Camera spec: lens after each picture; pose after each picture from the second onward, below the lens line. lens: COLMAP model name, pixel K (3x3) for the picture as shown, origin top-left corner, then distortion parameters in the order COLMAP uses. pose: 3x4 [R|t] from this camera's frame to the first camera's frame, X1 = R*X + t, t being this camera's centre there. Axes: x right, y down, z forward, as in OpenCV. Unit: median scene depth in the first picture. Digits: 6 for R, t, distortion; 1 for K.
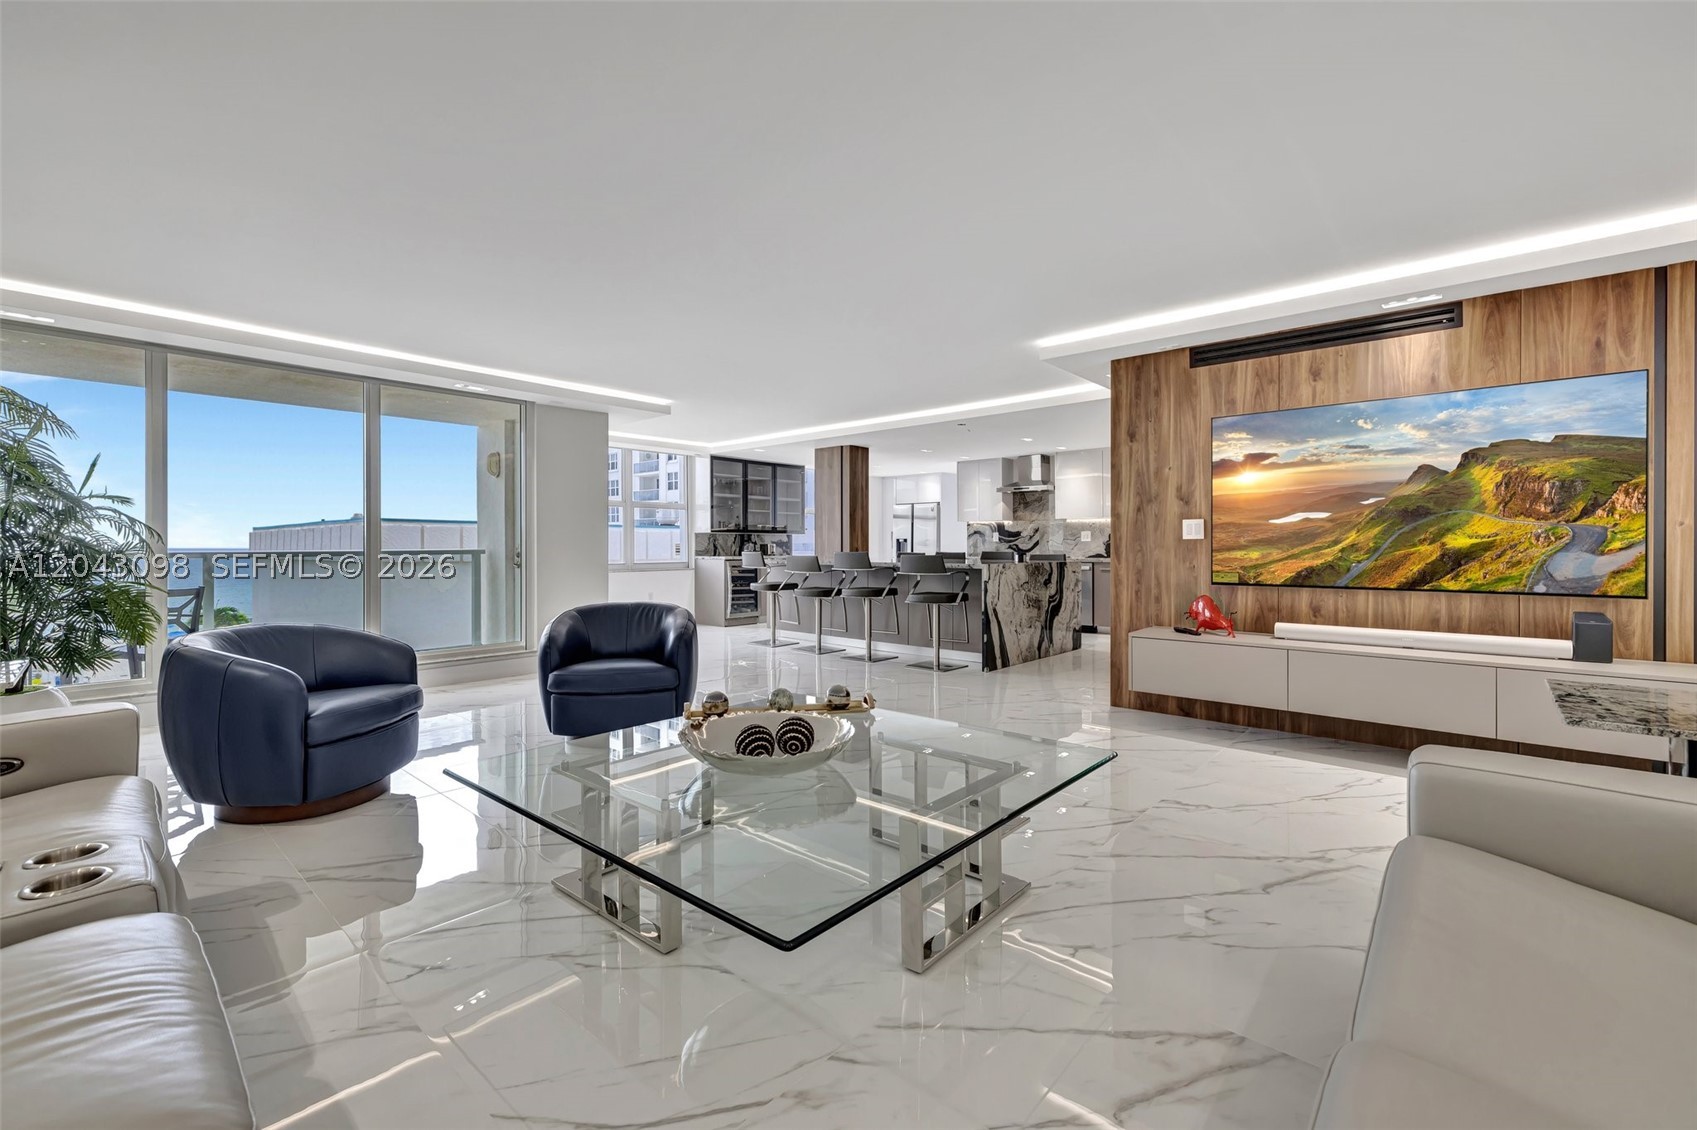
lens RADIAL K [[729.5, 0, 835.8], [0, 729.5, 546.7], [0, 0, 1]] dist [-0.001521, 0.000499]
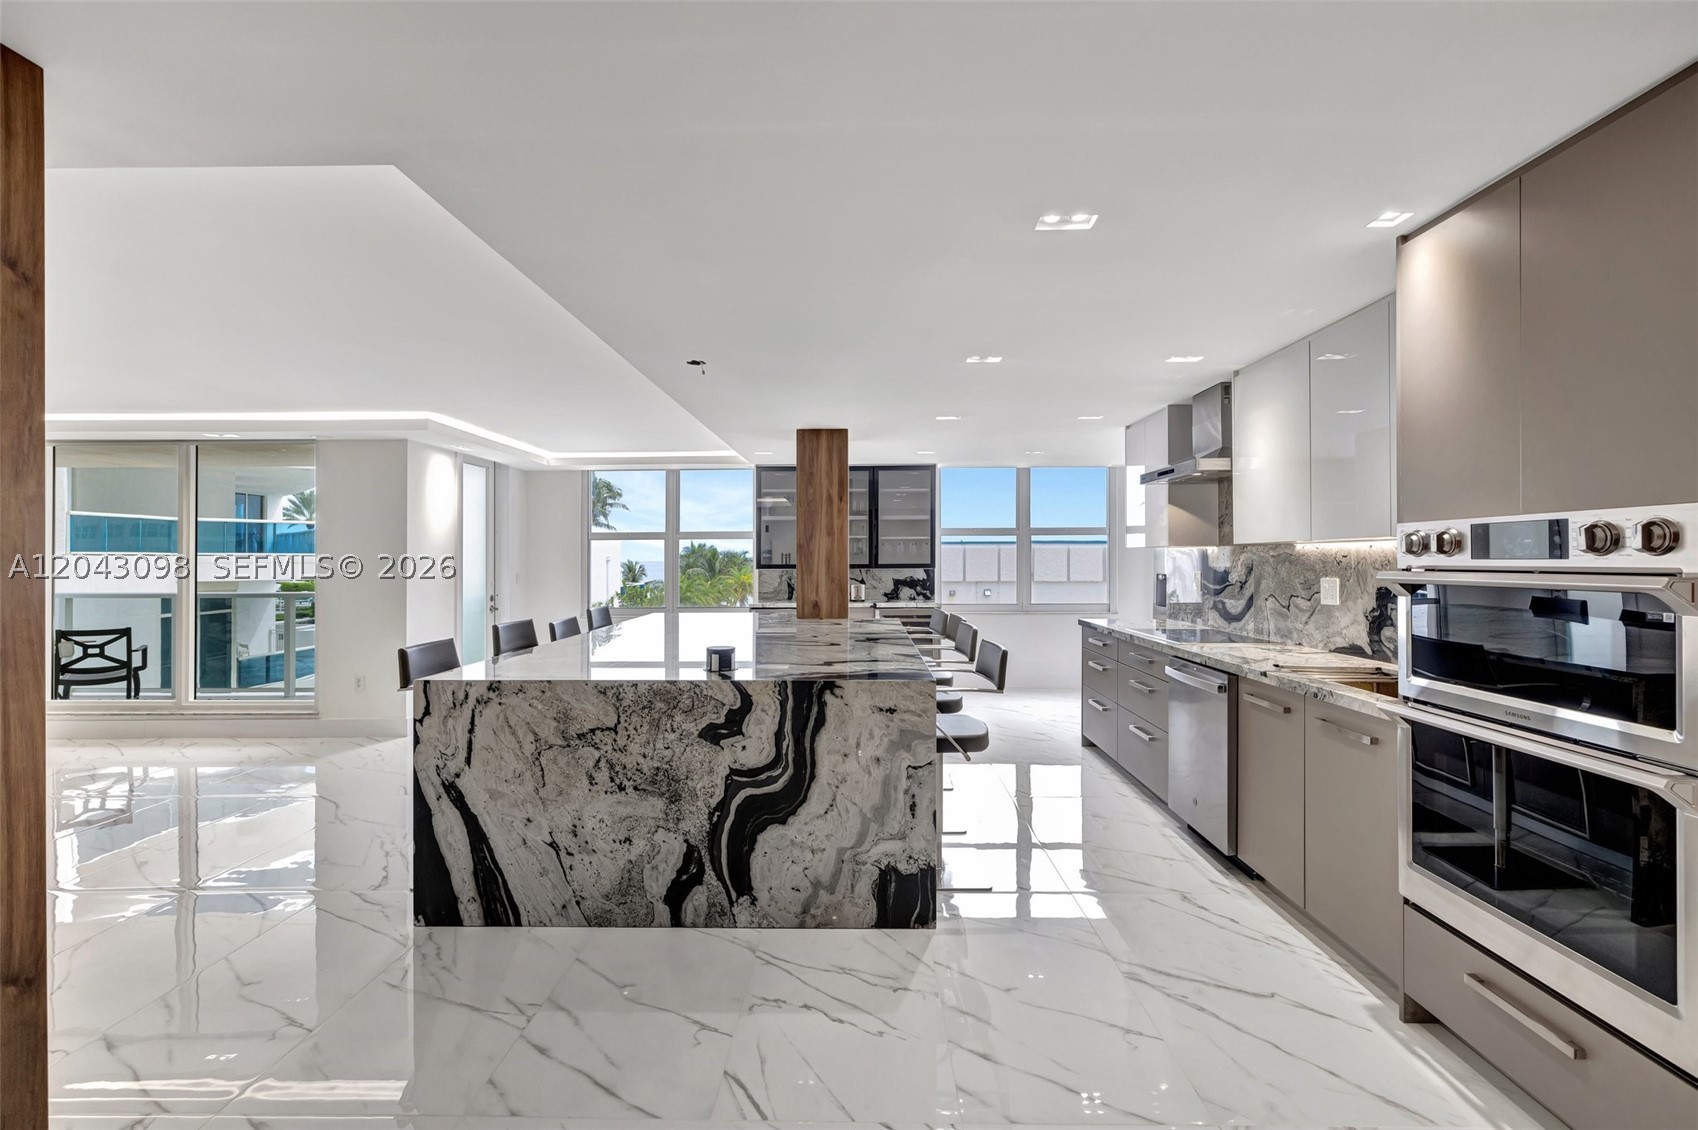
lens RADIAL K [[730.0, 0, 841.5], [0, 730.0, 562.3], [0, 0, 1]] dist [-0.001521, 0.000499]
pose [[0.653428, 0.002133, -0.756986, 0.449040], [0.003349, 0.999978, 0.005708, -0.030650], [0.756981, -0.006265, 0.653407, 0.577346]]
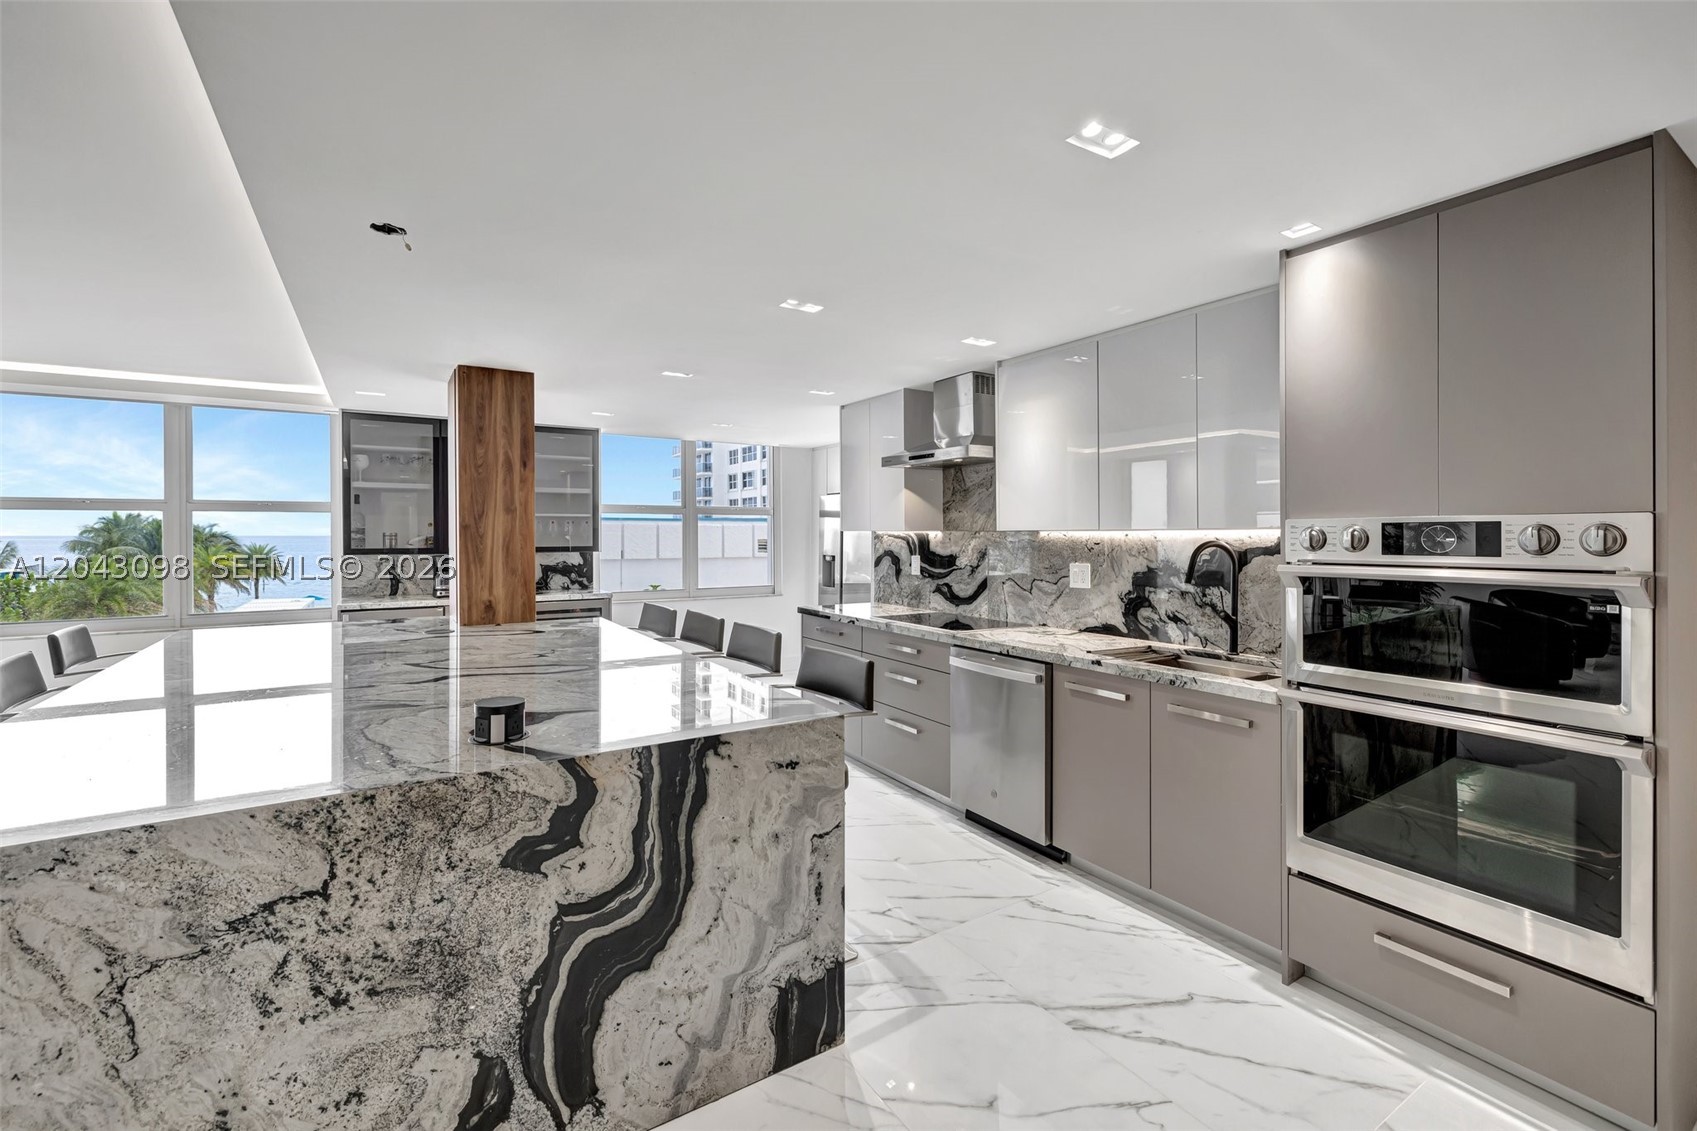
lens RADIAL K [[729.5, 0, 835.4], [0, 729.5, 541.1], [0, 0, 1]] dist [-0.001521, 0.000499]
pose [[0.962307, 0.002794, -0.271950, 0.317888], [0.000117, 0.999943, 0.010686, -0.036010], [0.271964, -0.010315, 0.962252, 0.583760]]
